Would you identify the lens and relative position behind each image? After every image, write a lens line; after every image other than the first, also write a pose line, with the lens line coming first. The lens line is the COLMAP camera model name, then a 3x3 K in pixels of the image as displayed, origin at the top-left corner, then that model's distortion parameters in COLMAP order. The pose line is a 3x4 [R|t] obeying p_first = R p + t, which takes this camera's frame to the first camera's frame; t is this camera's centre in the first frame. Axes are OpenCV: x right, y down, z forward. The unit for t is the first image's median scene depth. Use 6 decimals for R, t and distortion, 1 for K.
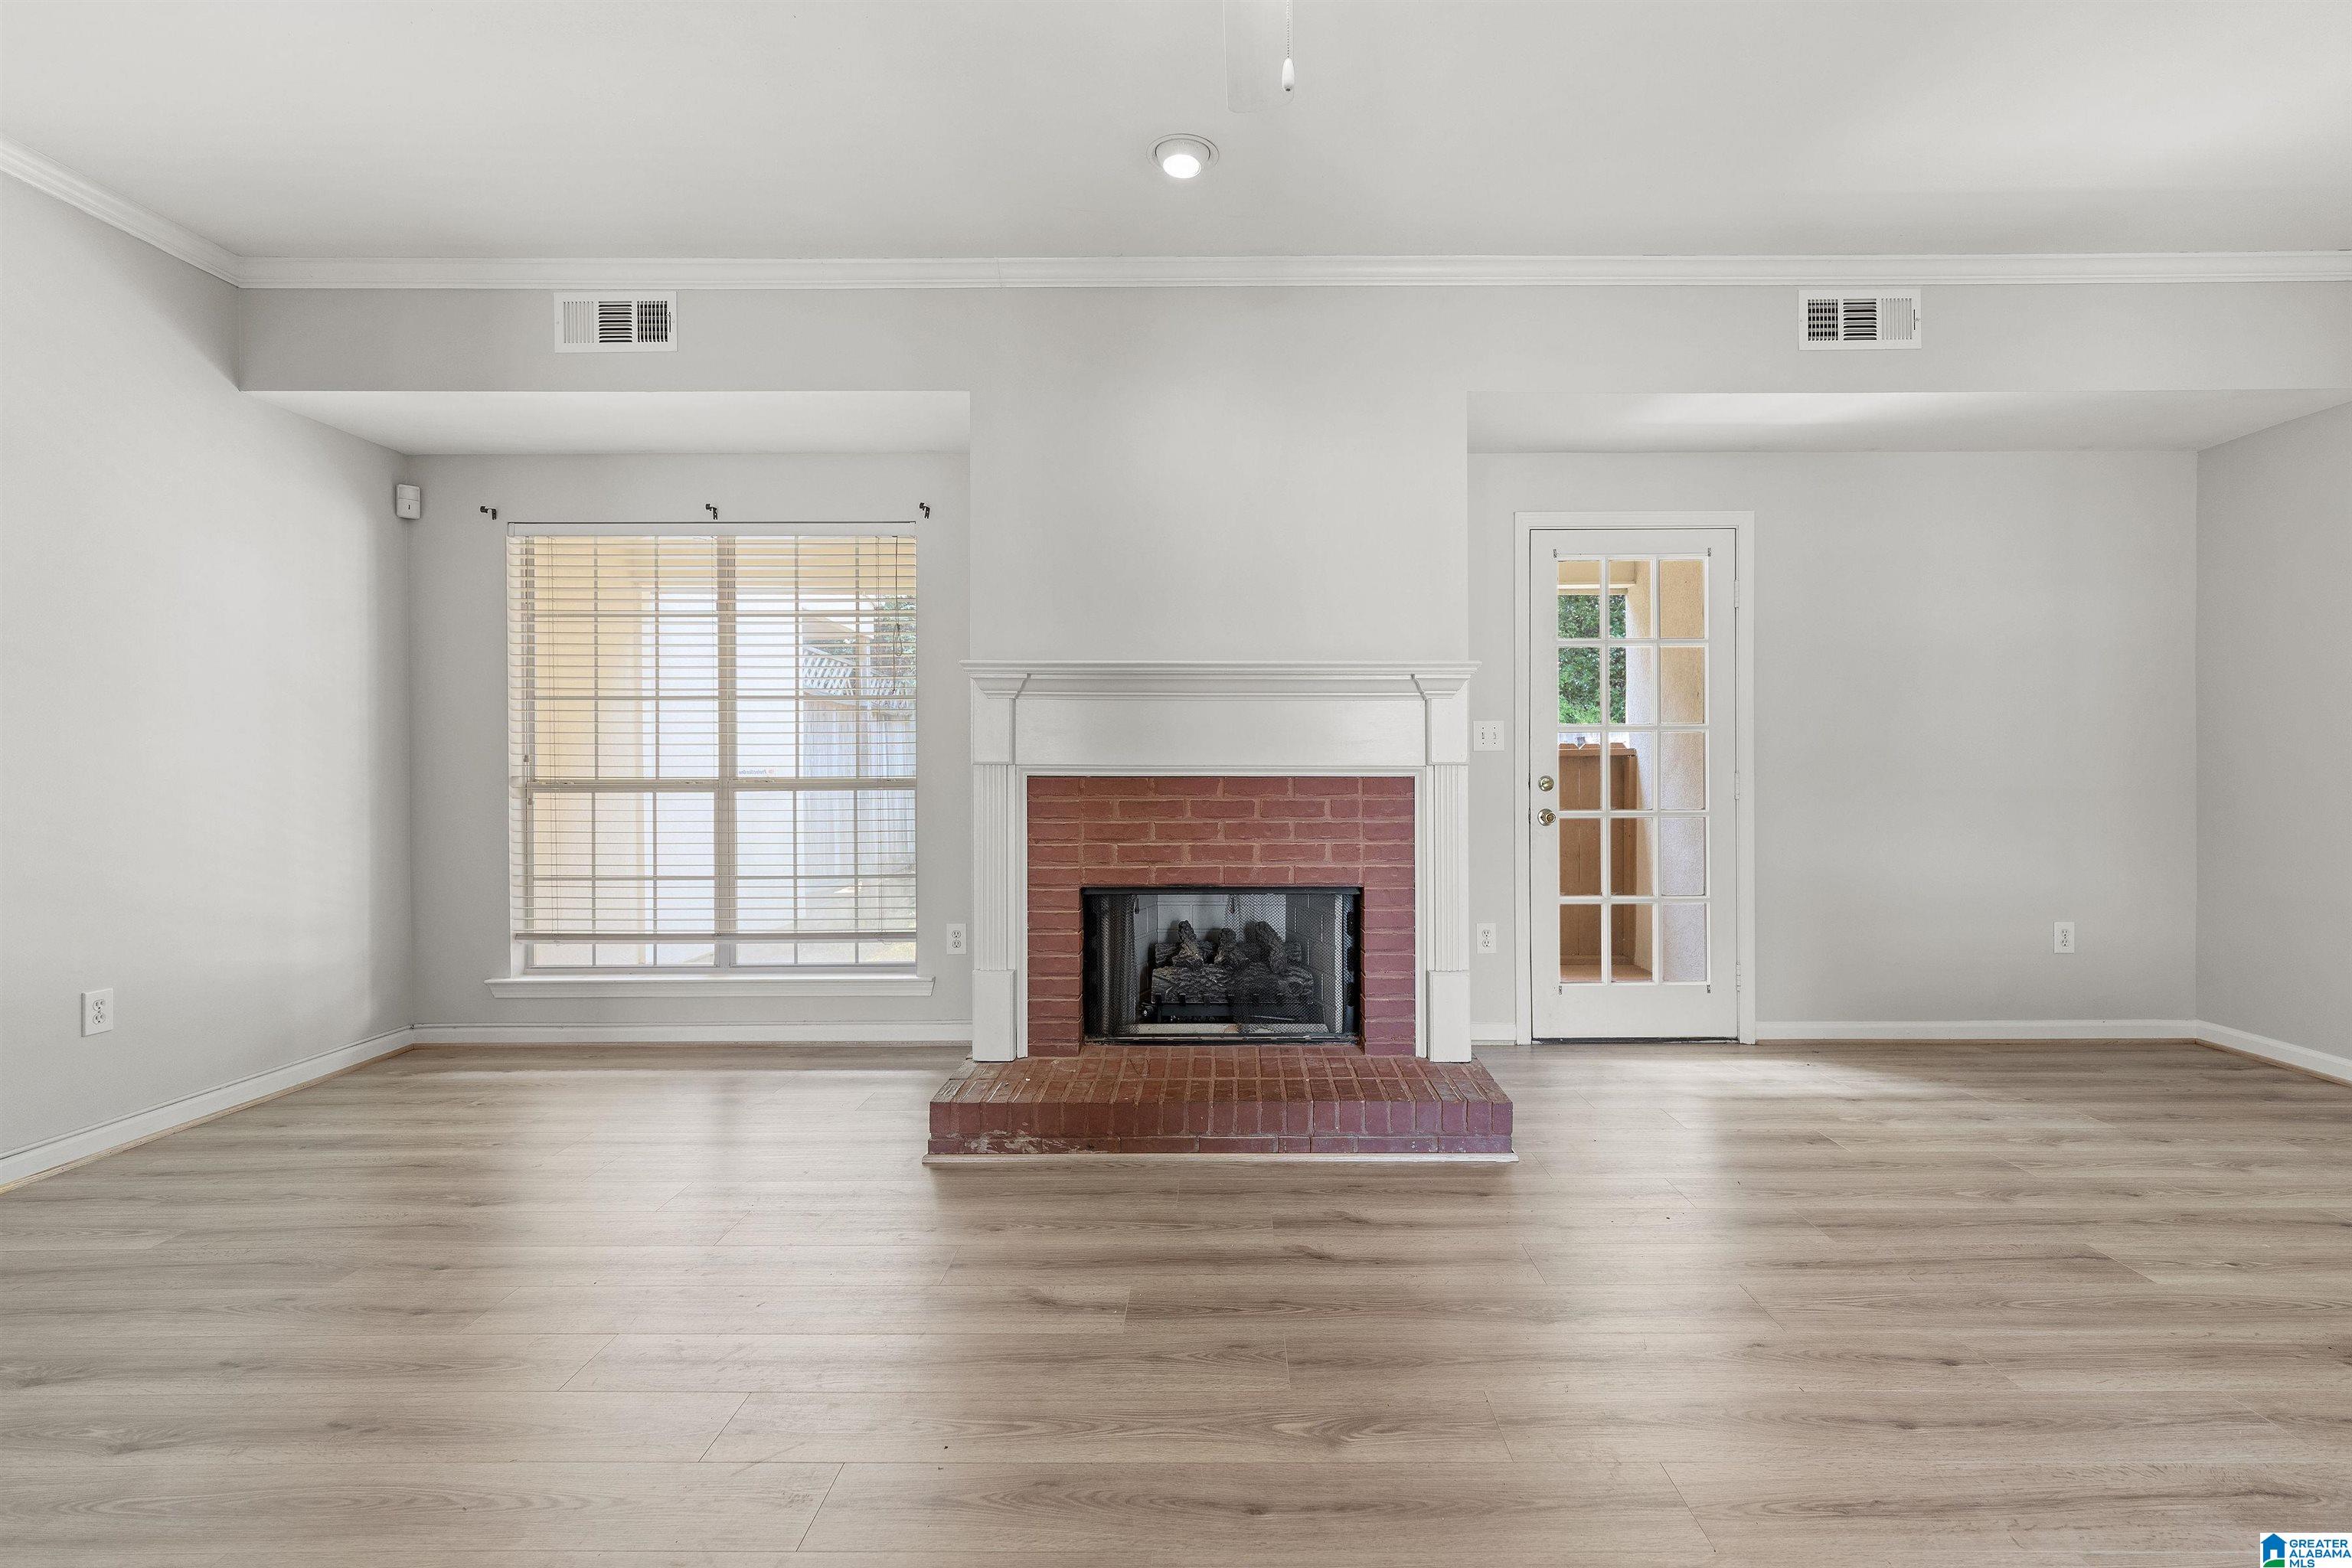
lens RADIAL K [[1084.6, 0, 1220.2], [0, 1084.6, 773.6], [0, 0, 1]] dist [0.009558, -0.000815]
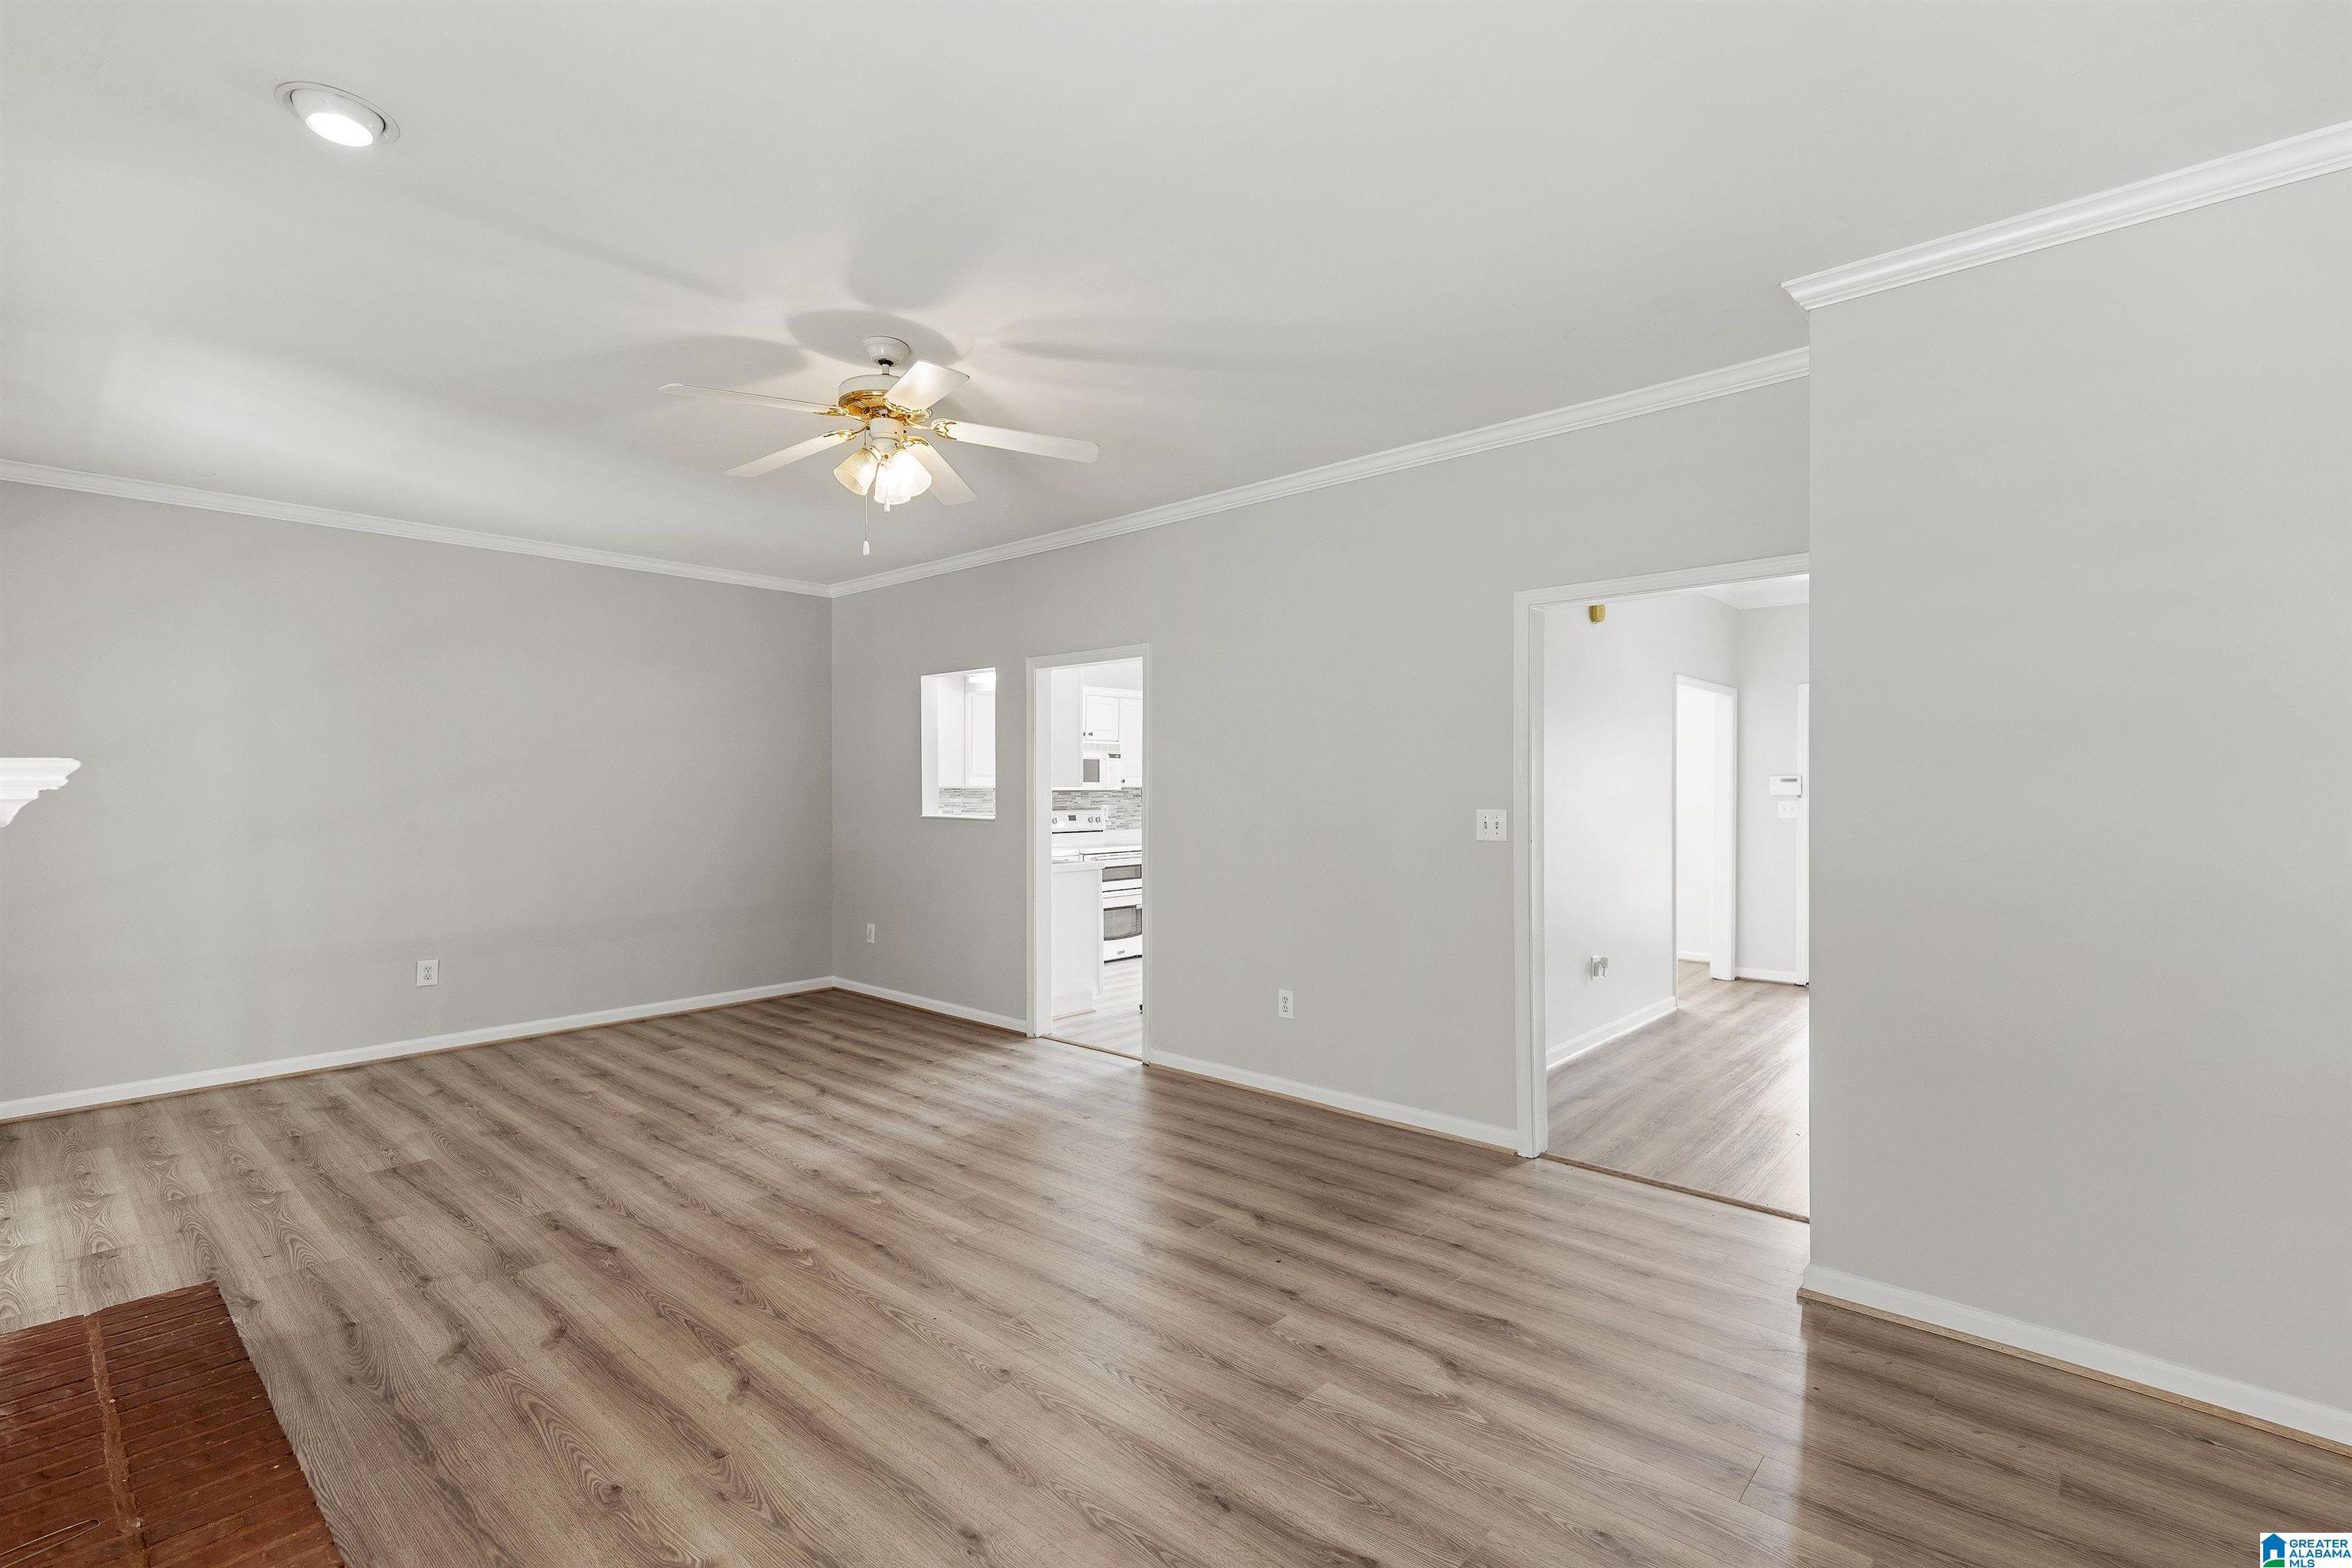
lens RADIAL K [[1057.8, 0, 1176.0], [0, 1057.8, 784.0], [0, 0, 1]] dist [0.015345, 0.000344]
pose [[-0.741327, 0.005001, 0.671125, -0.806672], [0.010703, 0.999933, 0.004370, -0.091135], [-0.671059, 0.010423, -0.741331, 0.980990]]
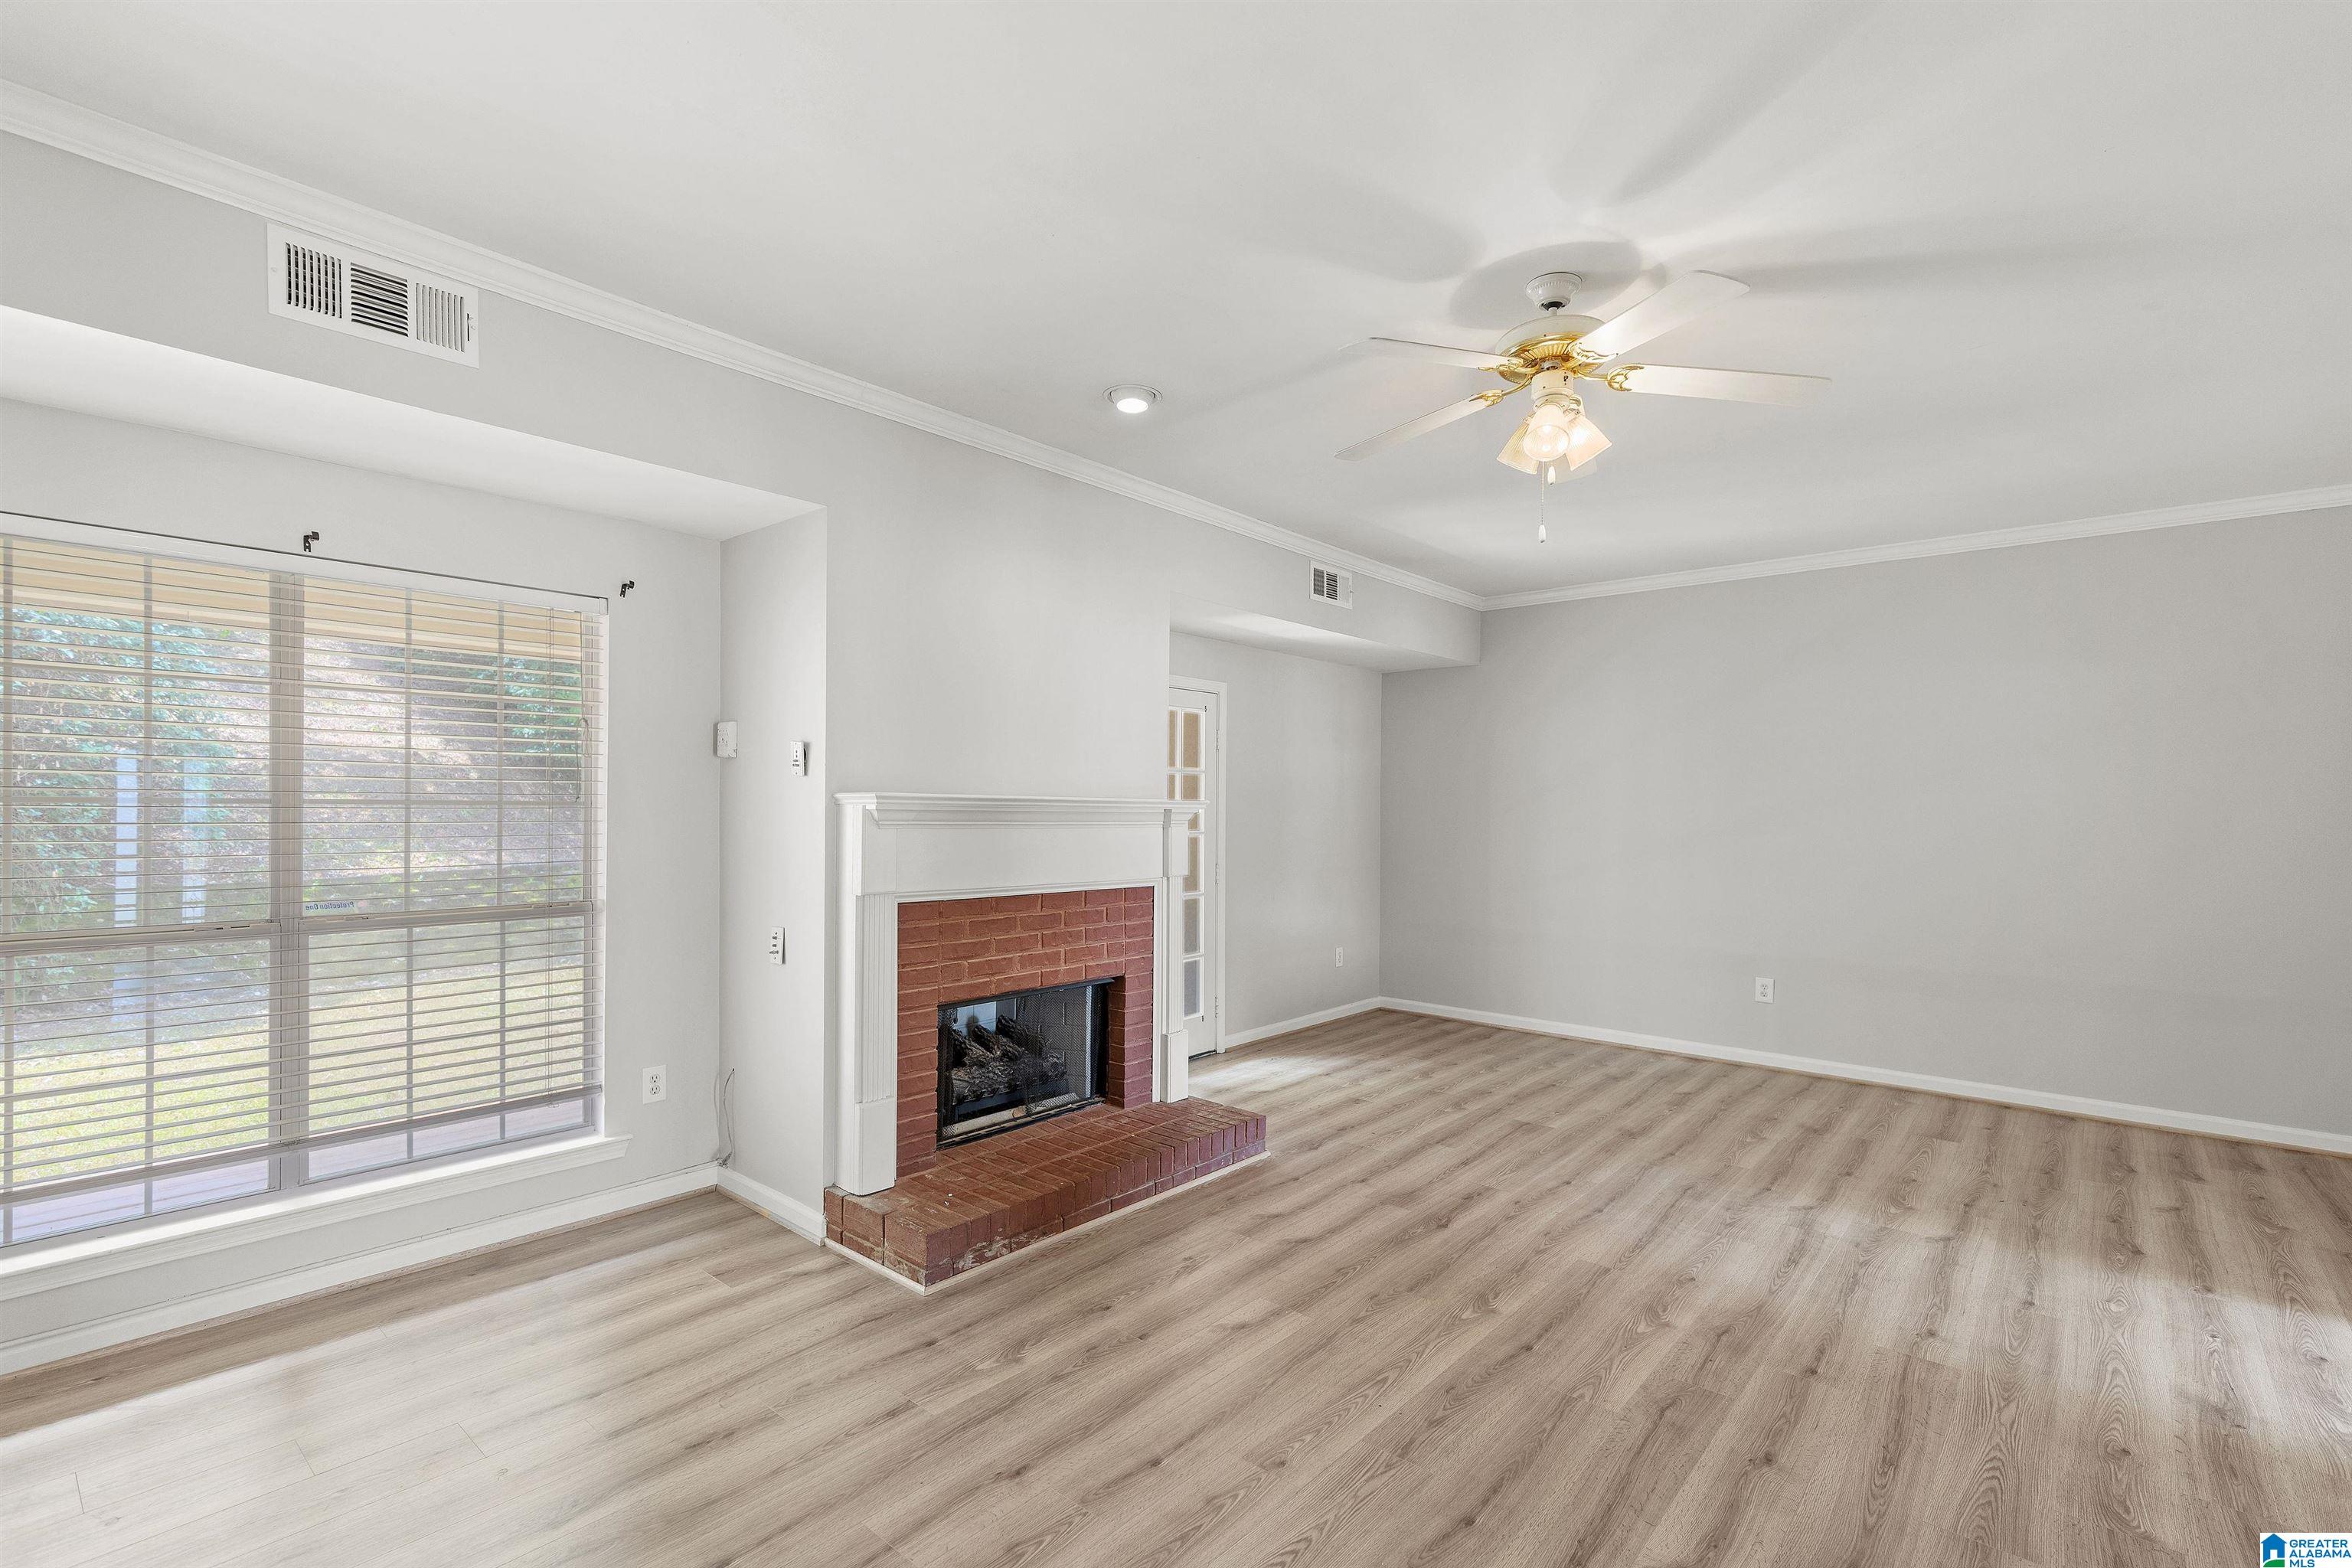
lens RADIAL K [[1075.1, 0, 1186.1], [0, 1075.1, 813.4], [0, 0, 1]] dist [0.010114, -0.000162]
pose [[0.651042, 0.003461, 0.759034, -0.768383], [-0.005577, 0.999984, 0.000224, -0.084046], [-0.759021, -0.004379, 0.651051, 0.137298]]
